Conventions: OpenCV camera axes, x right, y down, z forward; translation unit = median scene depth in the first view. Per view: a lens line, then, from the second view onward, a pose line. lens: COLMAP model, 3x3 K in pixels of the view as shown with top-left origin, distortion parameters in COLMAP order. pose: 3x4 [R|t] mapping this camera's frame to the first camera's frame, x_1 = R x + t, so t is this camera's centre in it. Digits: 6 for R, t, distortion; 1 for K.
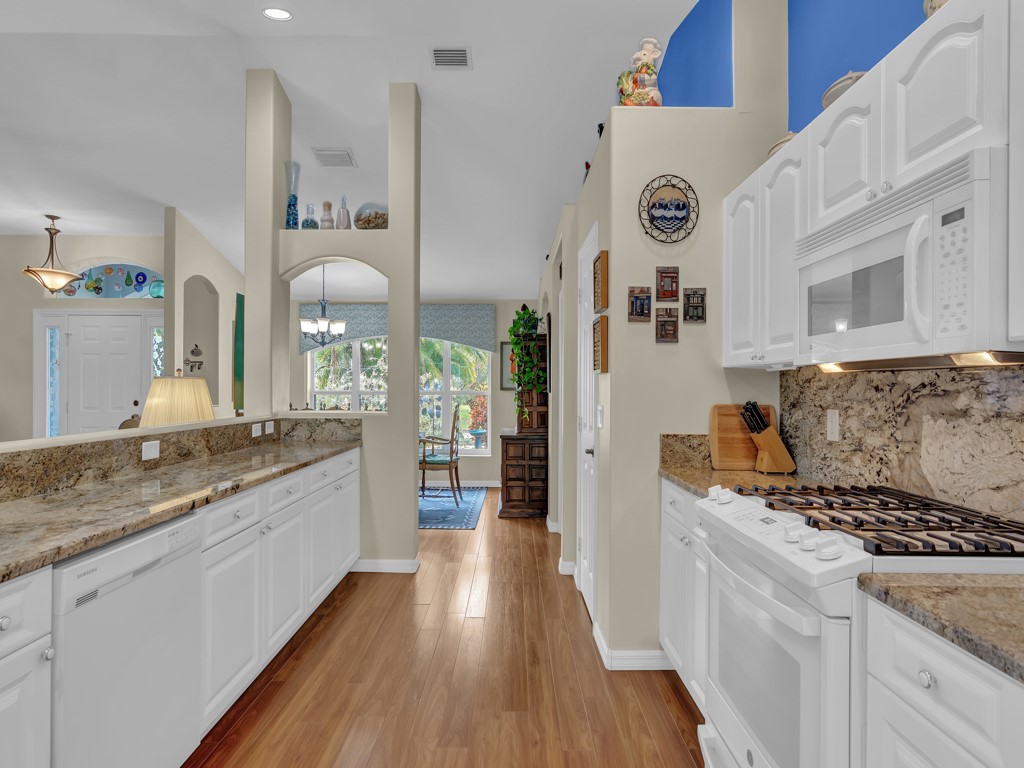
lens RADIAL K [[525.2, 0, 528.2], [0, 525.2, 392.0], [0, 0, 1]] dist [-0.008769, -0.000905]
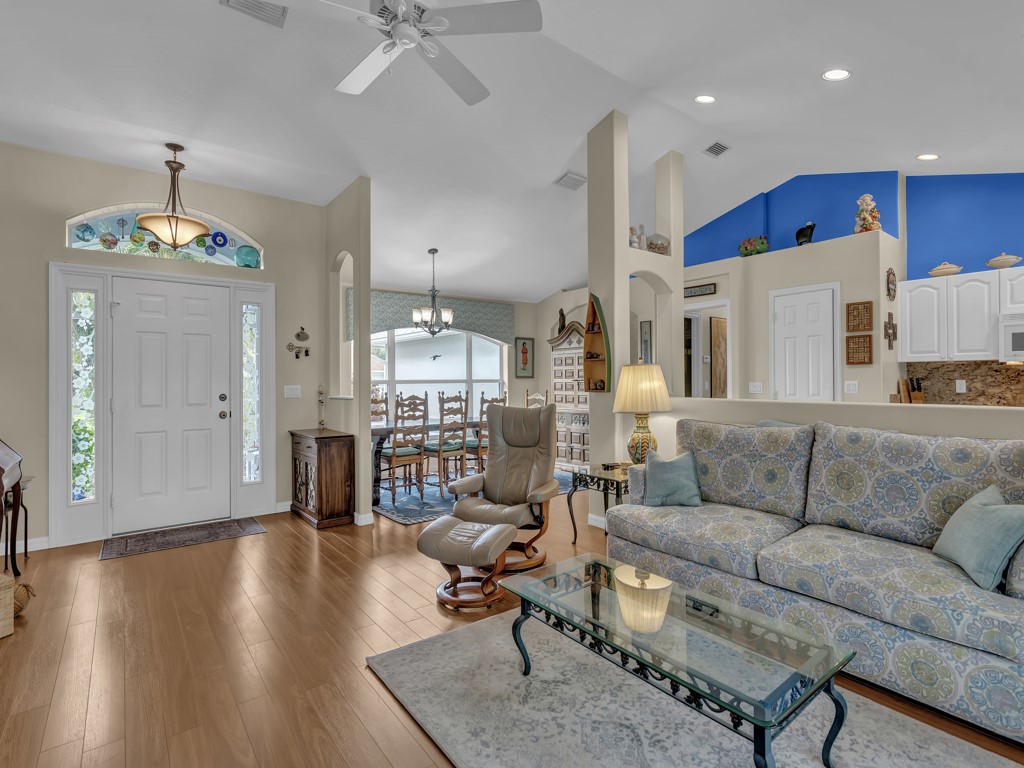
lens RADIAL K [[498.1, 0, 517.2], [0, 498.1, 379.0], [0, 0, 1]] dist [-0.002255, -0.000438]
pose [[0.800345, -0.009519, 0.599465, -2.628475], [0.014543, 0.999888, -0.003539, 0.008190], [-0.599364, 0.011551, 0.800393, 0.410319]]
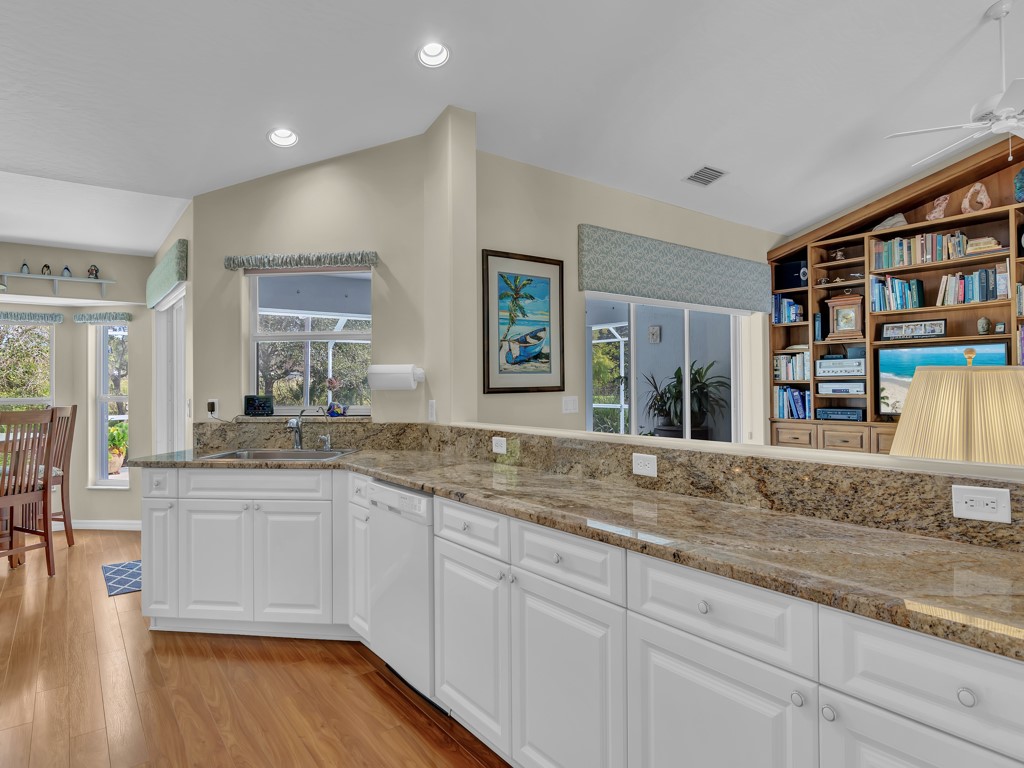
lens RADIAL K [[577.9, 0, 516.0], [0, 577.9, 375.7], [0, 0, 1]] dist [-0.002324, 0.000086]
pose [[-0.807794, -0.006297, -0.589431, -0.019873], [0.002063, 0.999907, -0.013509, -0.021007], [0.589461, -0.012128, -0.807706, 1.941972]]
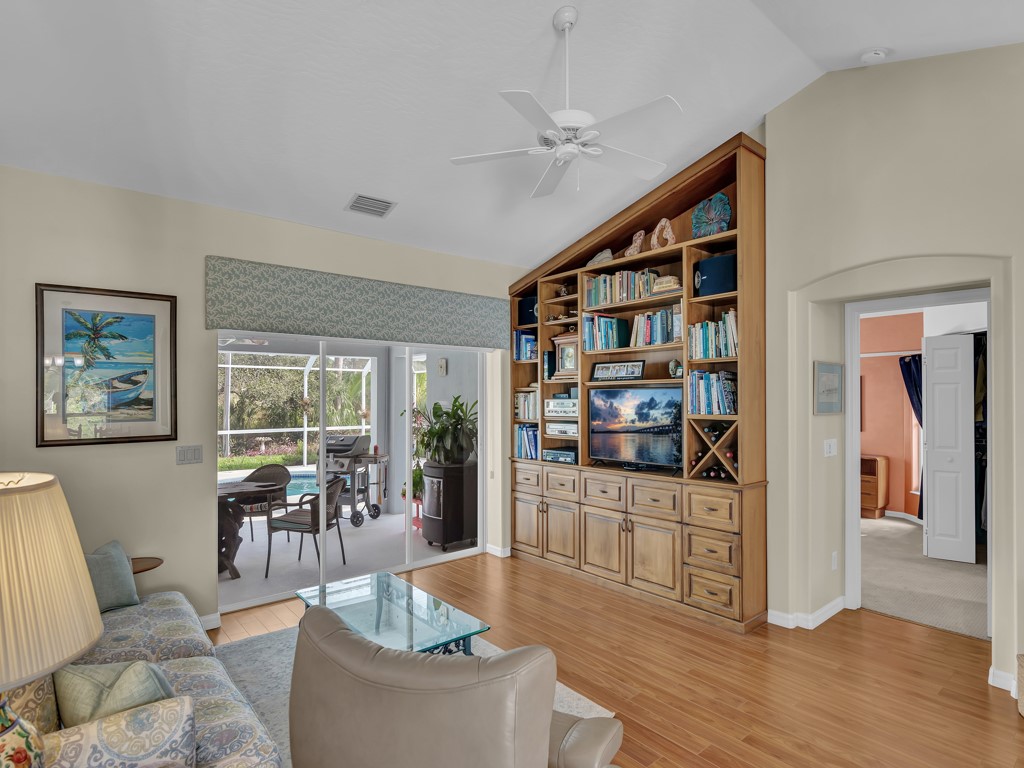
lens RADIAL K [[523.8, 0, 507.7], [0, 523.8, 391.4], [0, 0, 1]] dist [-0.004121, -0.000565]
pose [[-0.785926, -0.011462, -0.618214, -1.219135], [-0.003532, 0.999895, -0.014049, -0.135788], [0.618310, -0.008858, -0.785884, 2.380810]]
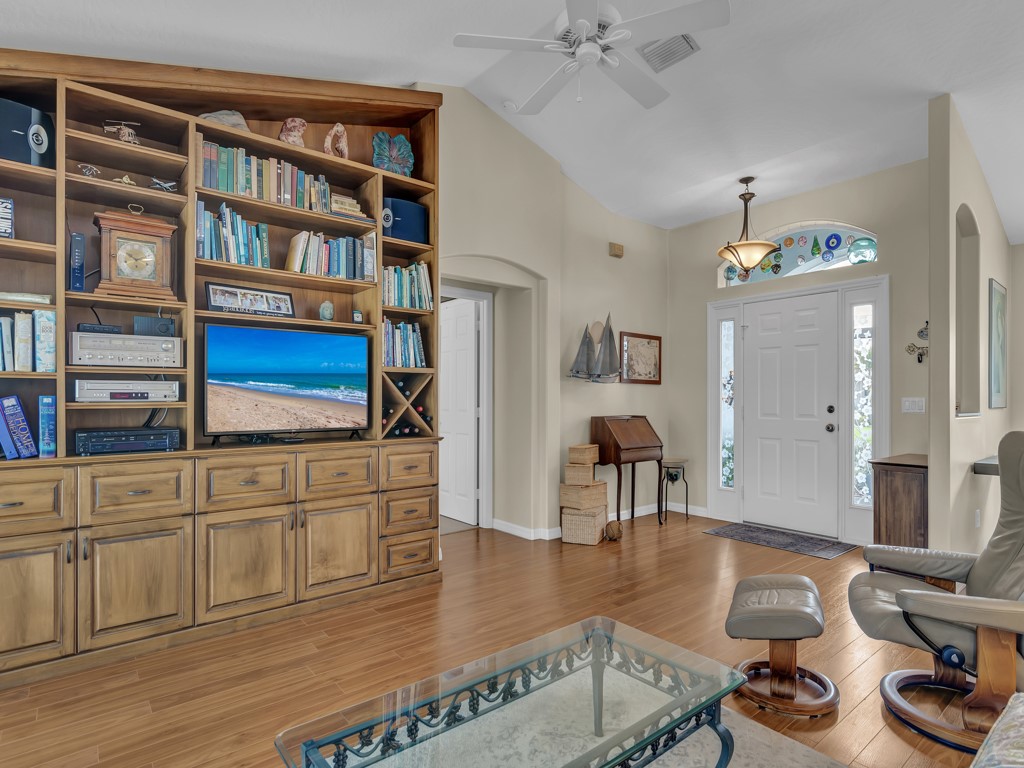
lens RADIAL K [[555.3, 0, 529.1], [0, 555.3, 396.0], [0, 0, 1]] dist [-0.002214, 0.000476]
pose [[0.618255, -0.011237, -0.785897, -1.229664], [0.001621, 0.999914, -0.013022, 0.038026], [0.785976, 0.006777, 0.618220, 0.541706]]
